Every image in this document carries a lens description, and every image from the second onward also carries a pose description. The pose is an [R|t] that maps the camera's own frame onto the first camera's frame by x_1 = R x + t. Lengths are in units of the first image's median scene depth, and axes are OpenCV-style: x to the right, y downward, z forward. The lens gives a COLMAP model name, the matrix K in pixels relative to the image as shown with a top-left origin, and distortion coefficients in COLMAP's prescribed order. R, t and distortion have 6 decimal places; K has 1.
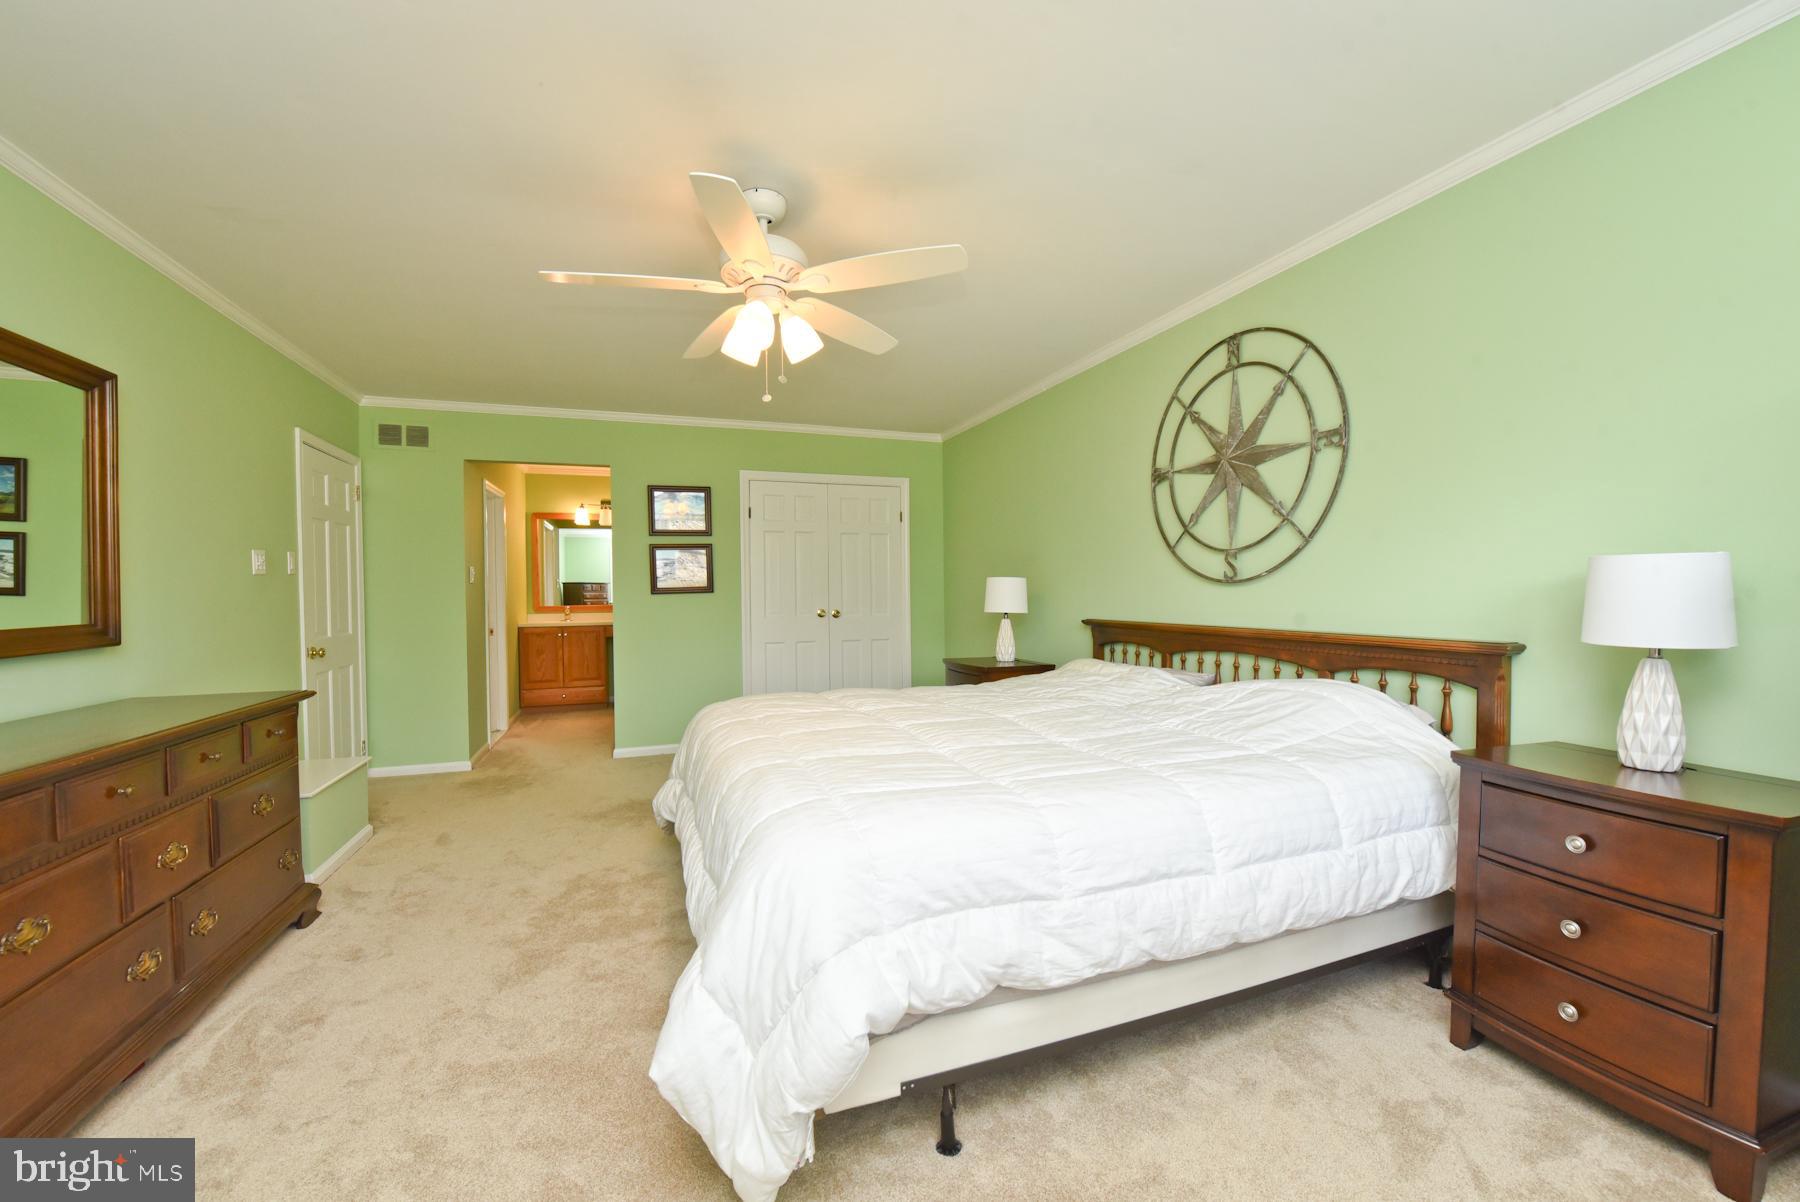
lens RADIAL K [[725.6, 0, 901.9], [0, 725.6, 601.1], [0, 0, 1]] dist [-0.001070, -0.000537]
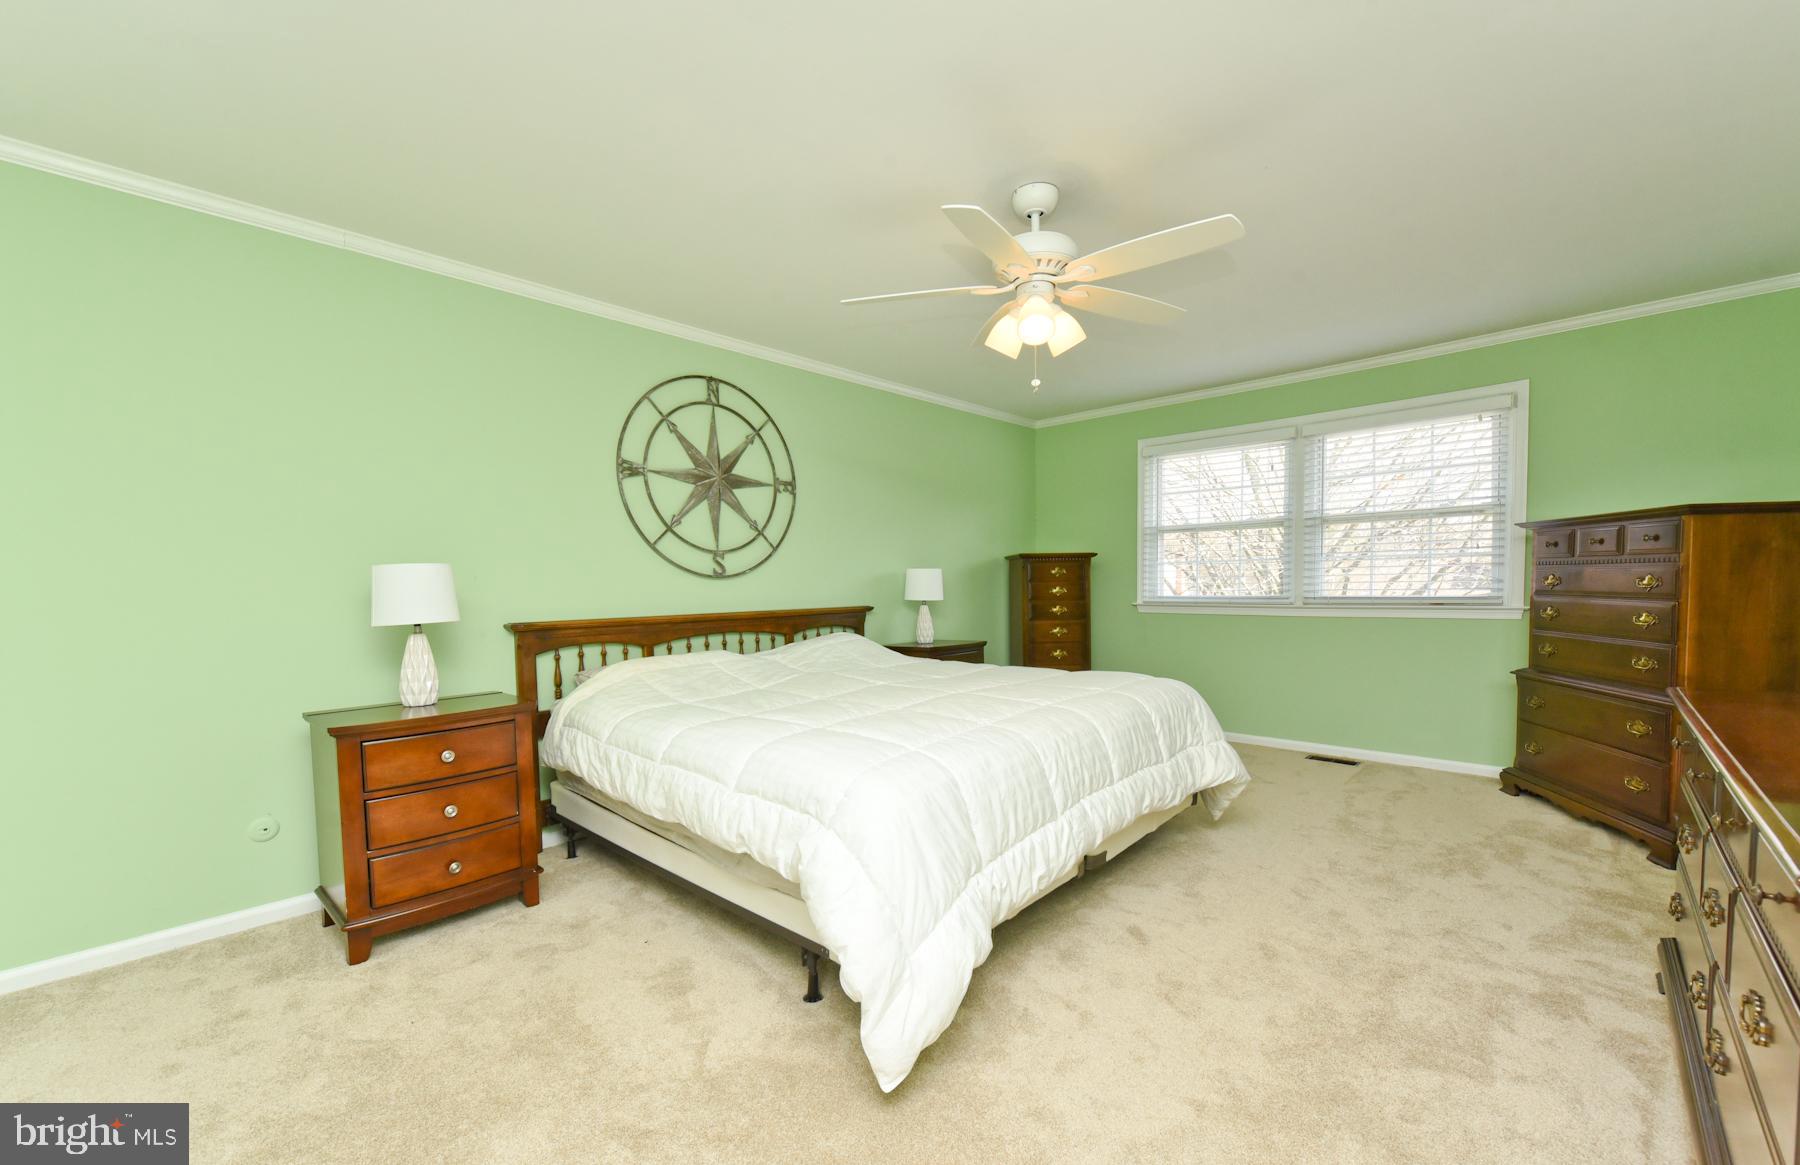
lens RADIAL K [[713.3, 0, 898.0], [0, 713.3, 583.2], [0, 0, 1]] dist [-0.003297, 0.000939]
pose [[-0.435149, -0.012451, 0.900272, -0.781391], [0.009466, 0.999786, 0.018402, -0.035084], [-0.900309, 0.016530, -0.434938, 1.252349]]
